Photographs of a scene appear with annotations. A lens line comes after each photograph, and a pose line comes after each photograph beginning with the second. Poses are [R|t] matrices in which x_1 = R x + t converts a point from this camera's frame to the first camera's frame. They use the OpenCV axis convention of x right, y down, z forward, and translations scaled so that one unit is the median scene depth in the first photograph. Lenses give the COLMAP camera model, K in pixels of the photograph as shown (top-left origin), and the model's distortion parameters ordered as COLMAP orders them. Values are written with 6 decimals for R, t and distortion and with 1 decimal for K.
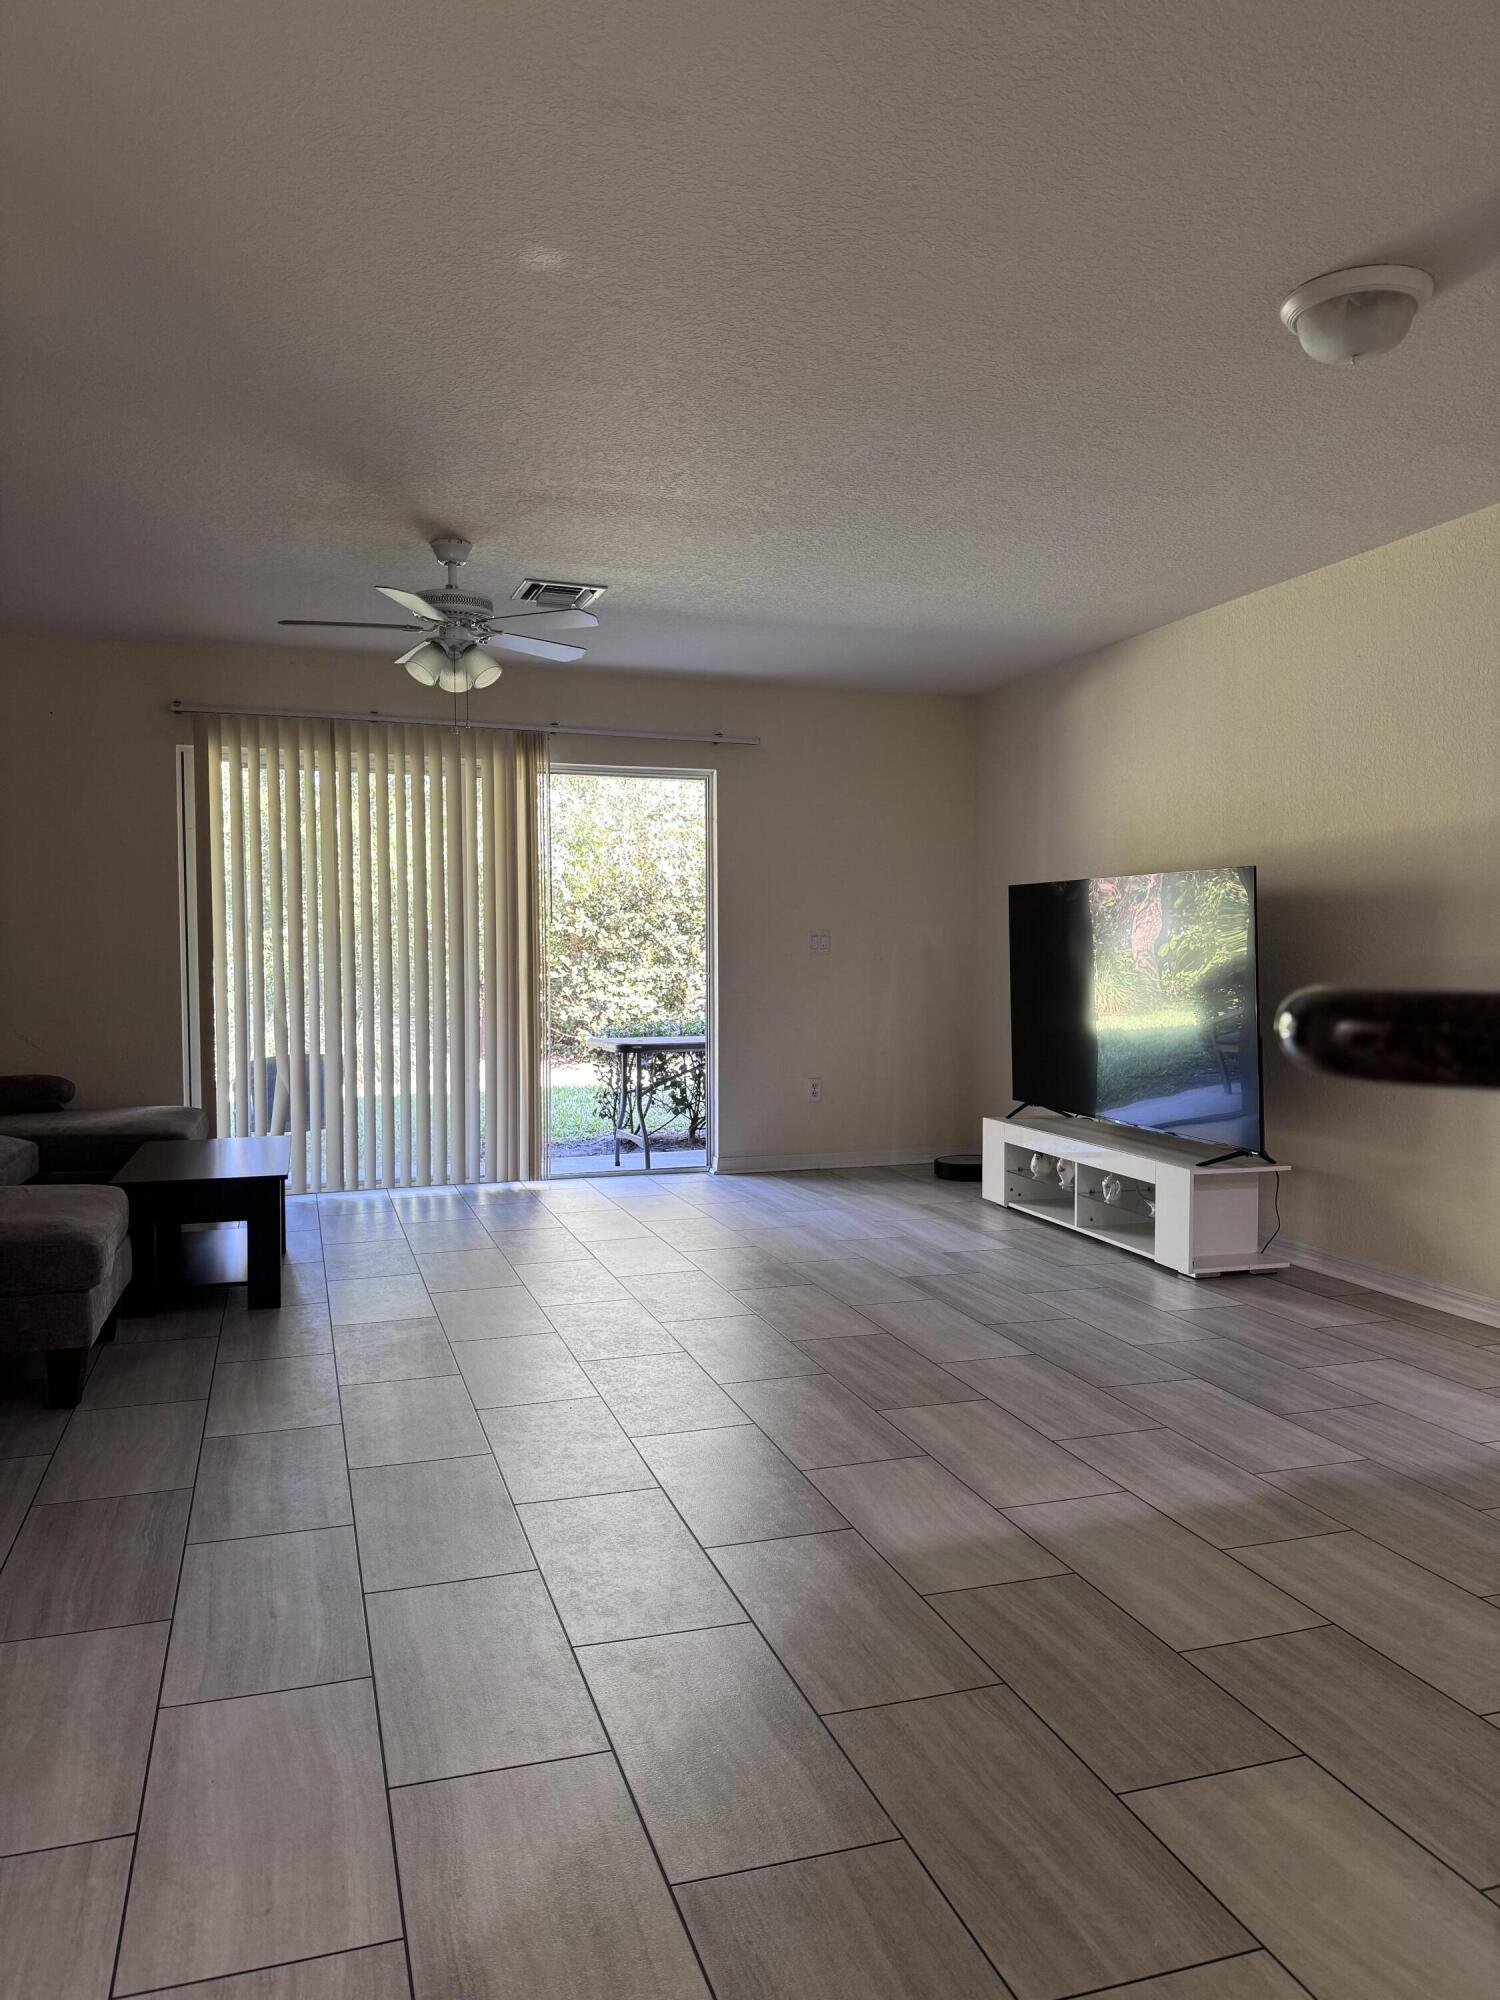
lens RADIAL K [[1416.7, 0, 747.3], [0, 1416.7, 998.4], [0, 0, 1]] dist [0.033190, -0.000639]
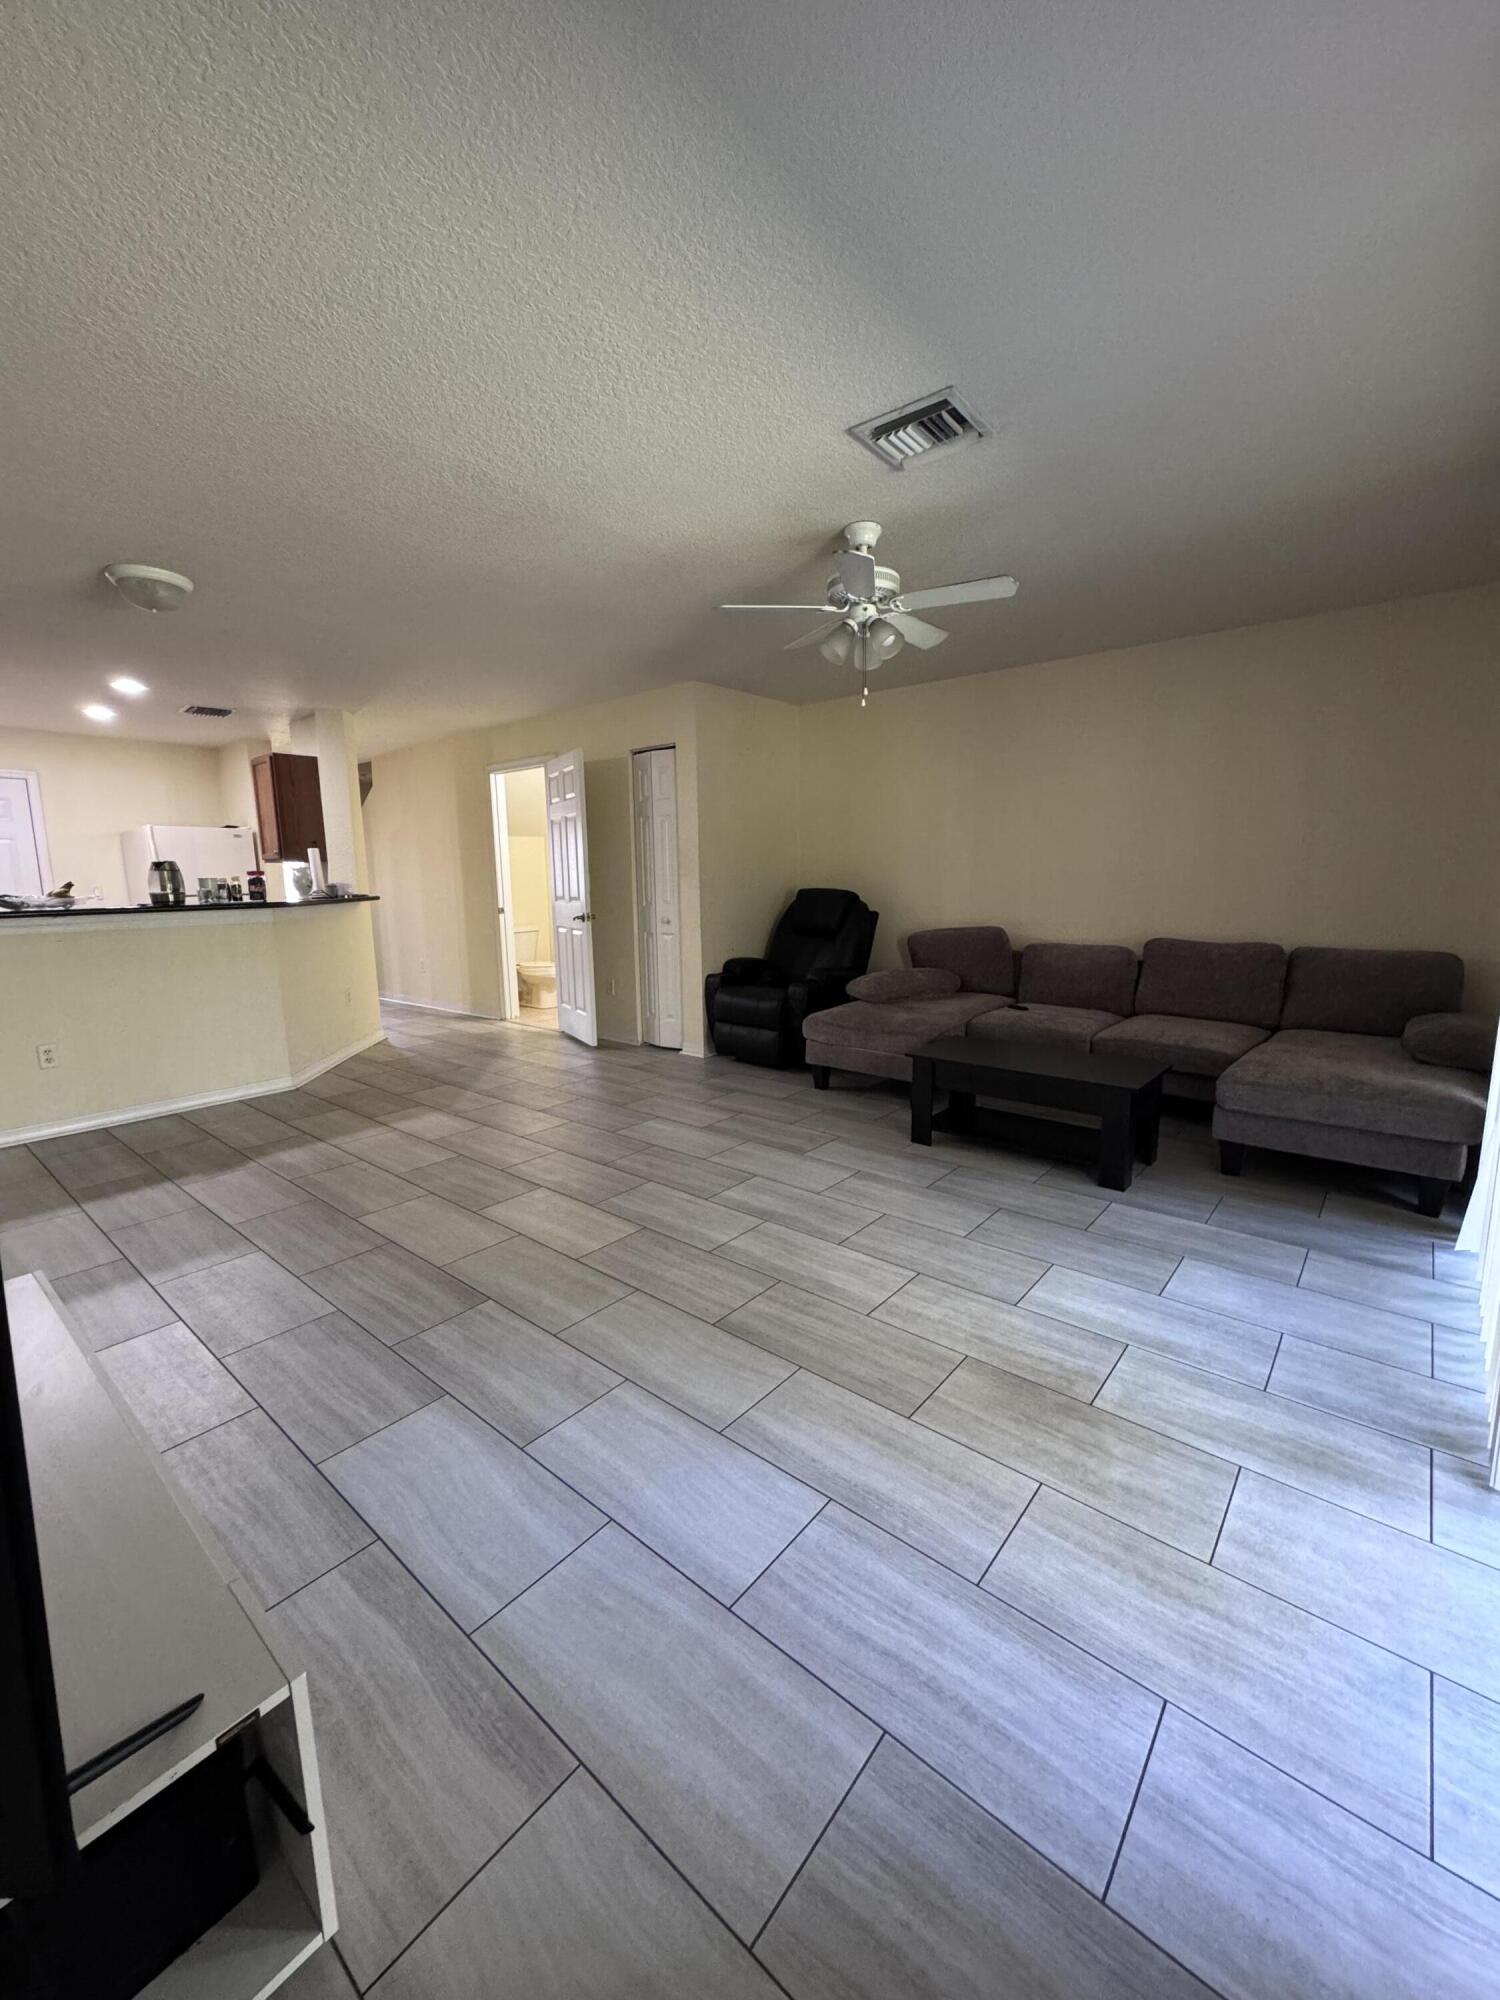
lens RADIAL K [[799.6, 0, 754.5], [0, 799.6, 998.0], [0, 0, 1]] dist [-0.003019, 0.000346]
pose [[-0.850822, 0.100485, -0.515757, 0.297145], [-0.009246, 0.978530, 0.205899, -0.133871], [0.525373, 0.179952, -0.831625, 2.129481]]
